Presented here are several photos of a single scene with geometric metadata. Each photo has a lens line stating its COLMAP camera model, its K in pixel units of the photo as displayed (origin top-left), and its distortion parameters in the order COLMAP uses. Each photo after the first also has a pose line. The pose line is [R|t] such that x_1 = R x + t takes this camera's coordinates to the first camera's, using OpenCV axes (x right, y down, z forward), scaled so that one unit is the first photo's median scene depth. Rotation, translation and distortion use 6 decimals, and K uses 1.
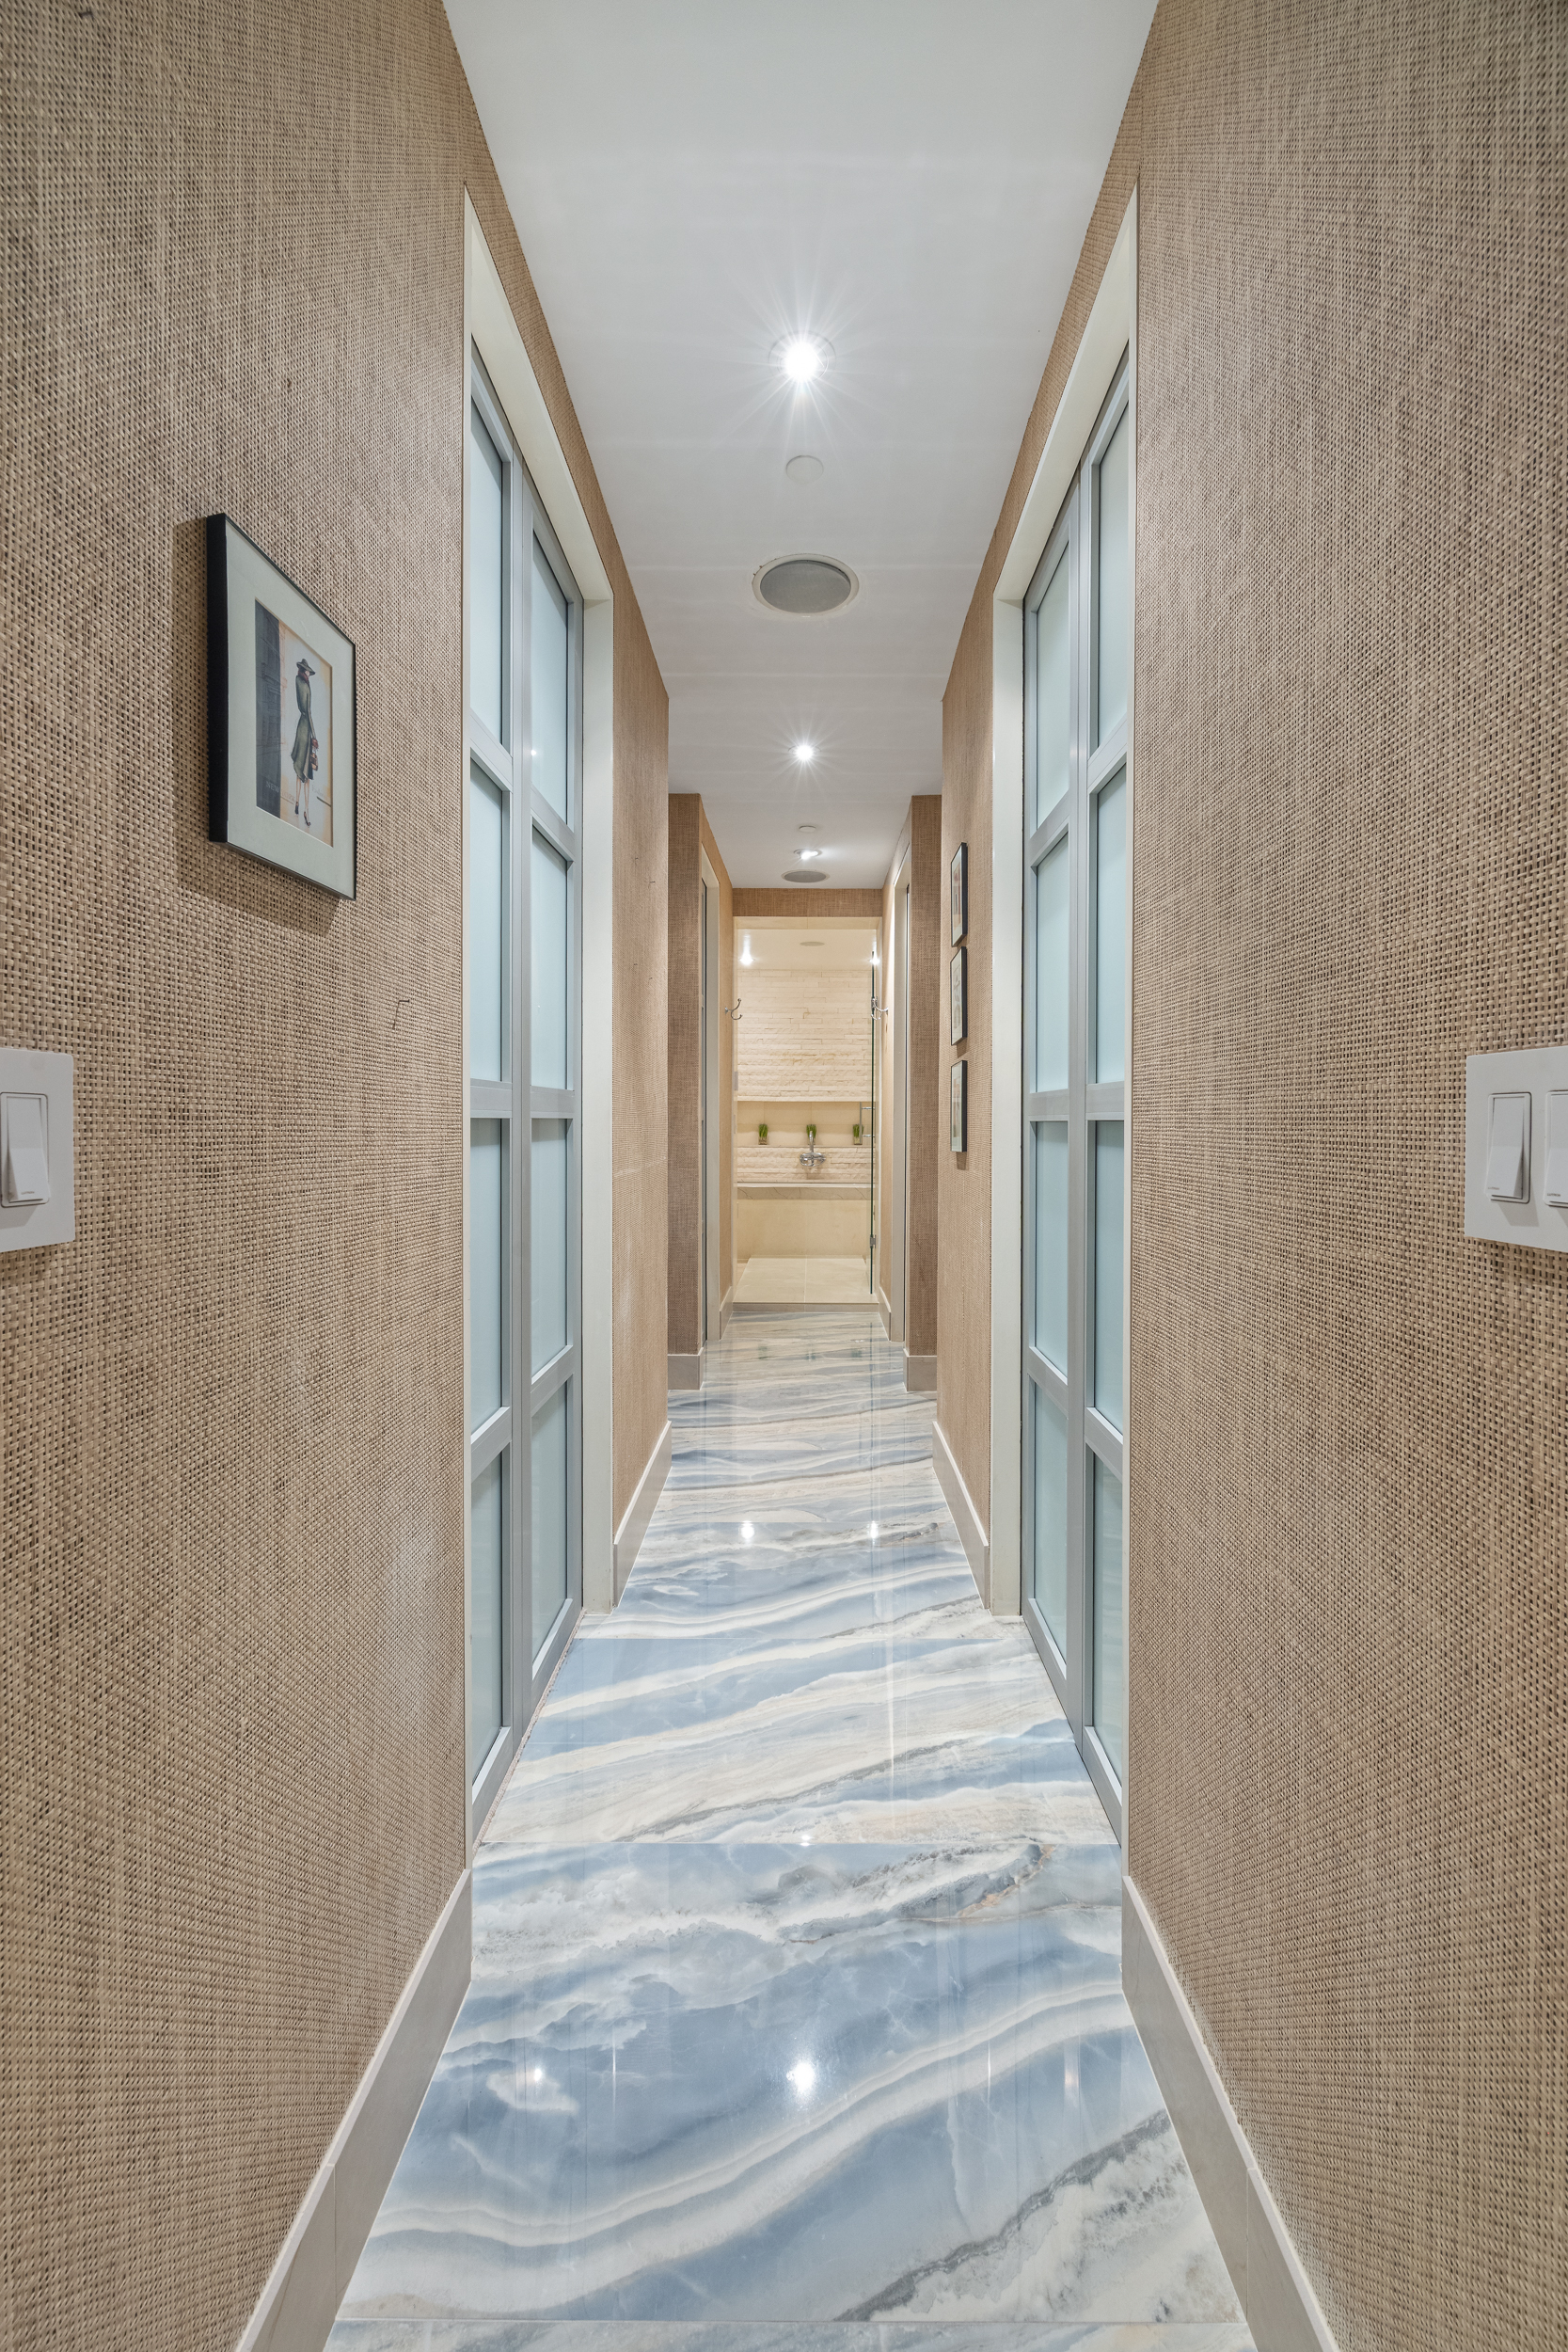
lens RADIAL K [[904.7, 0, 787.5], [0, 904.7, 1161.7], [0, 0, 1]] dist [-0.000267, -0.000008]
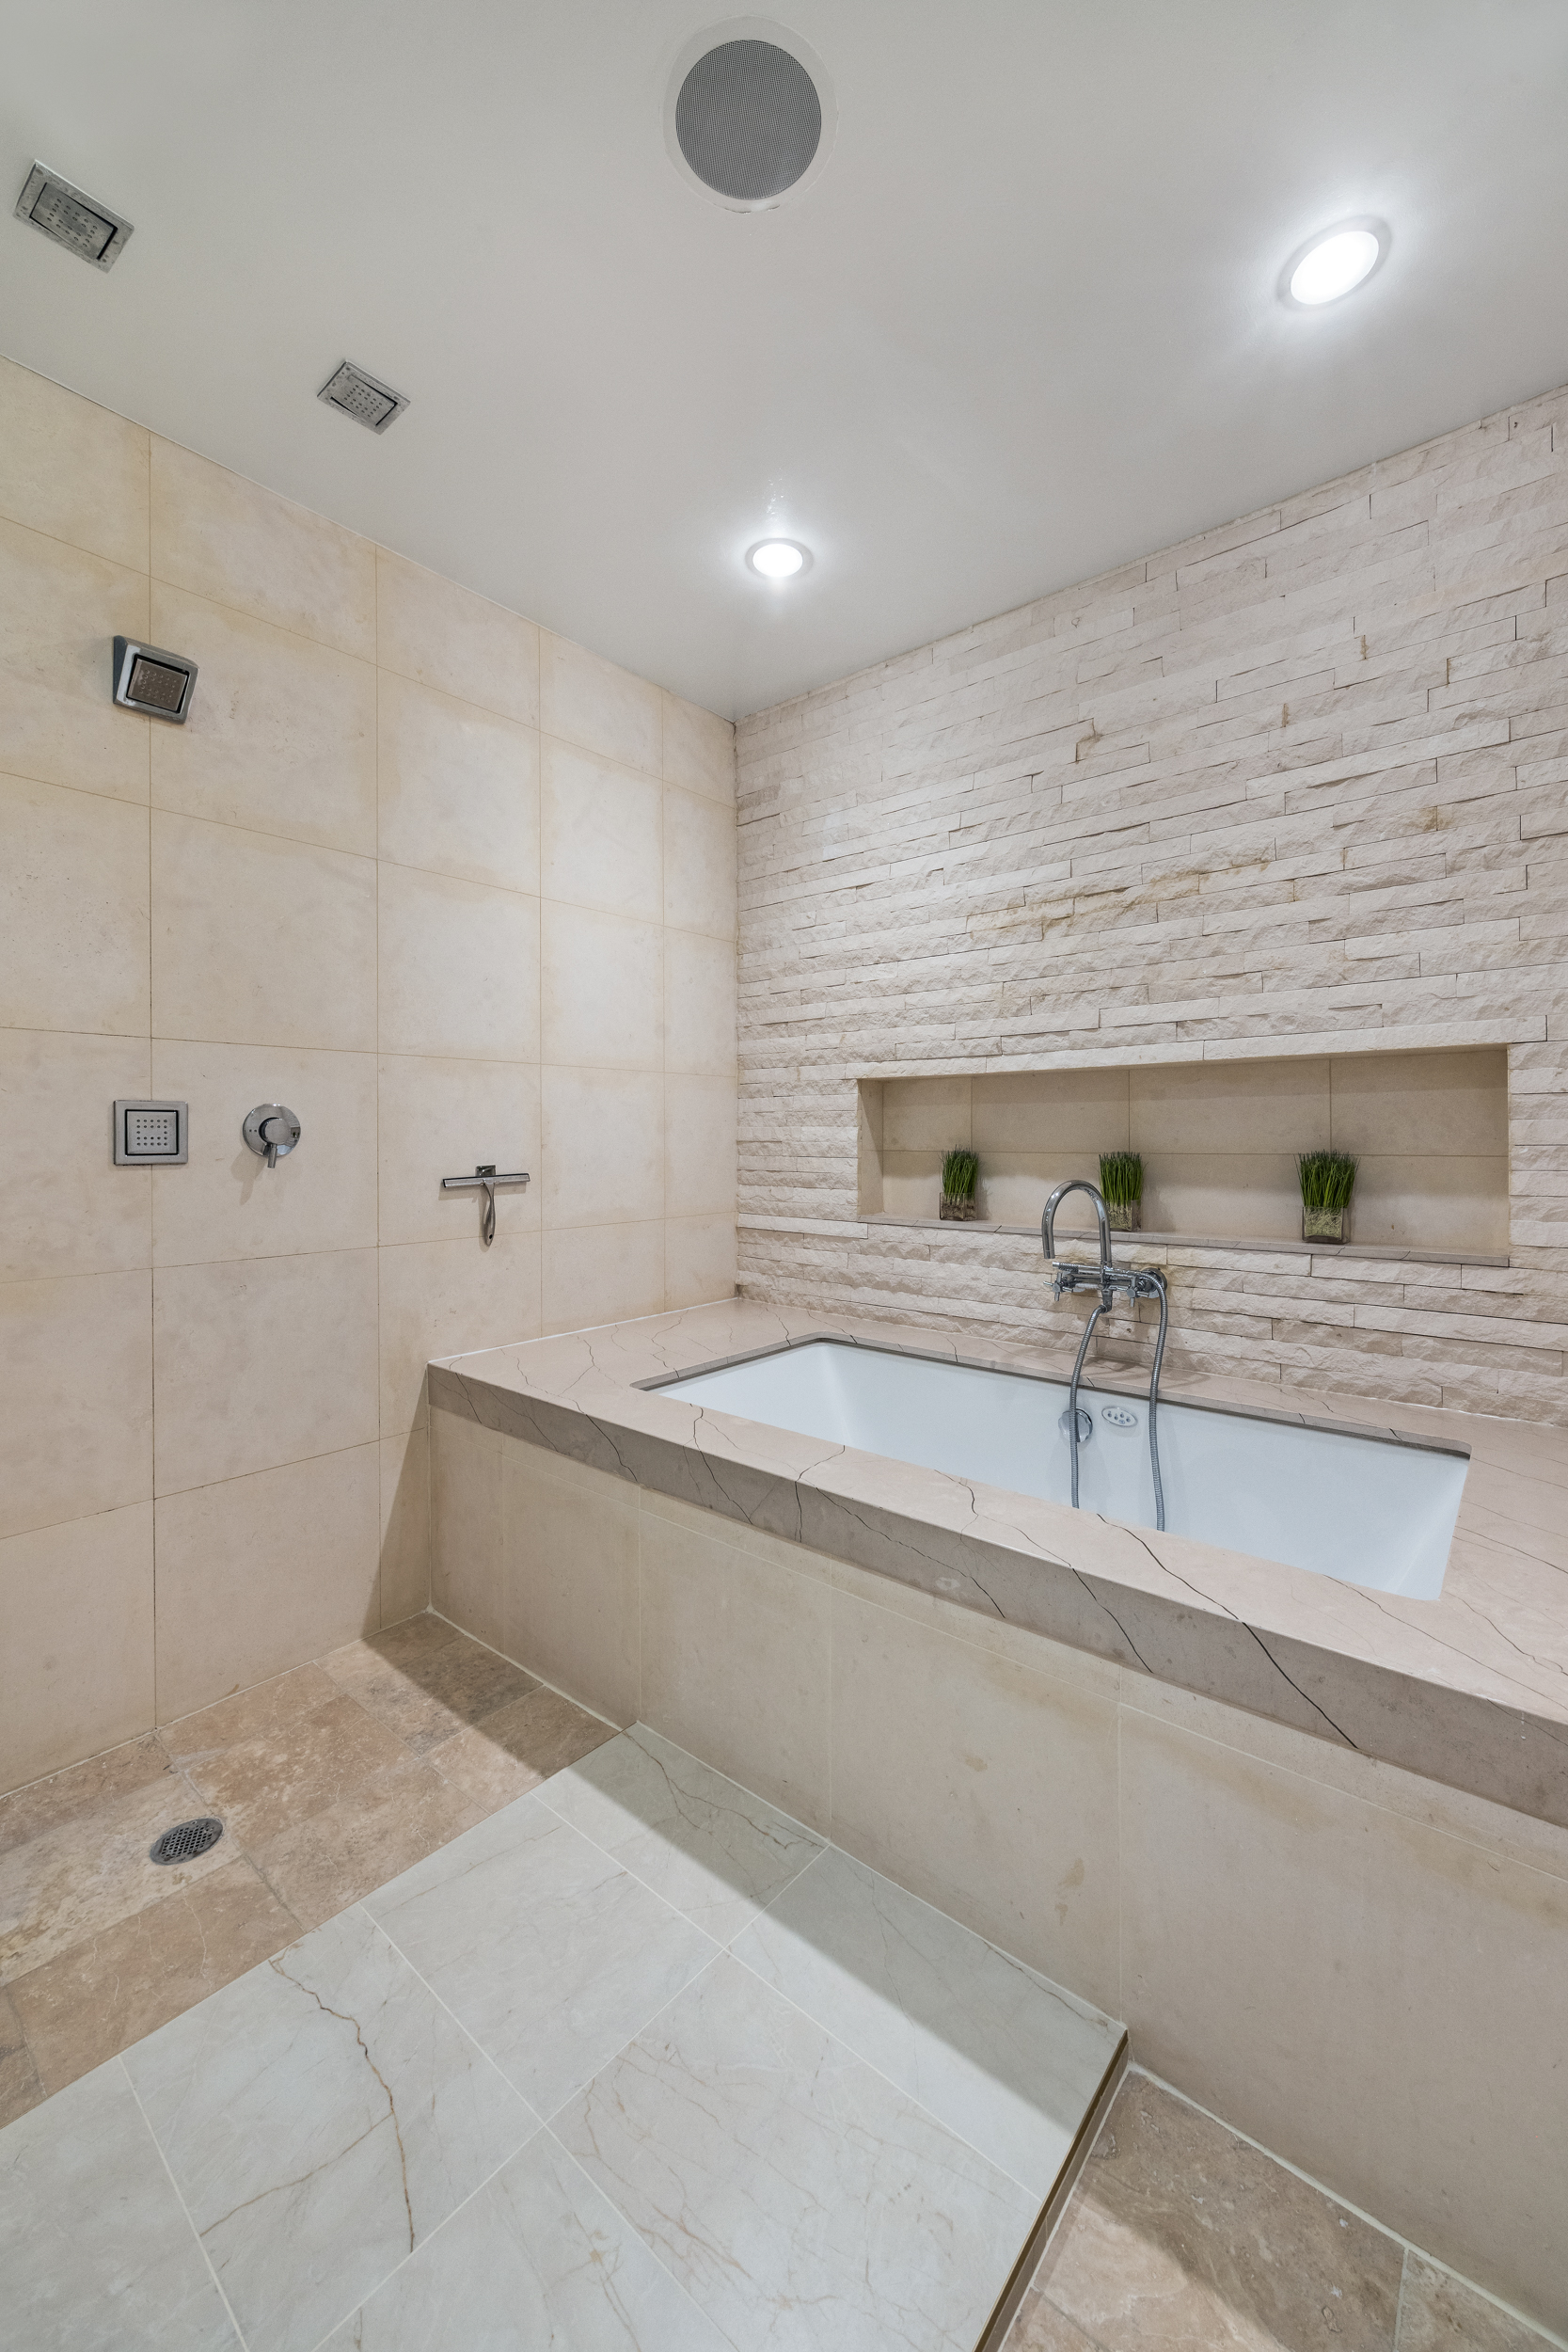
lens RADIAL K [[904.7, 0, 777.7], [0, 904.7, 1154.8], [0, 0, 1]] dist [-0.000267, -0.000008]
pose [[0.769767, 0.001184, -0.638324, 0.120558], [-0.009529, 0.999908, -0.009636, -0.037276], [0.638254, 0.013500, 0.769708, 0.733703]]
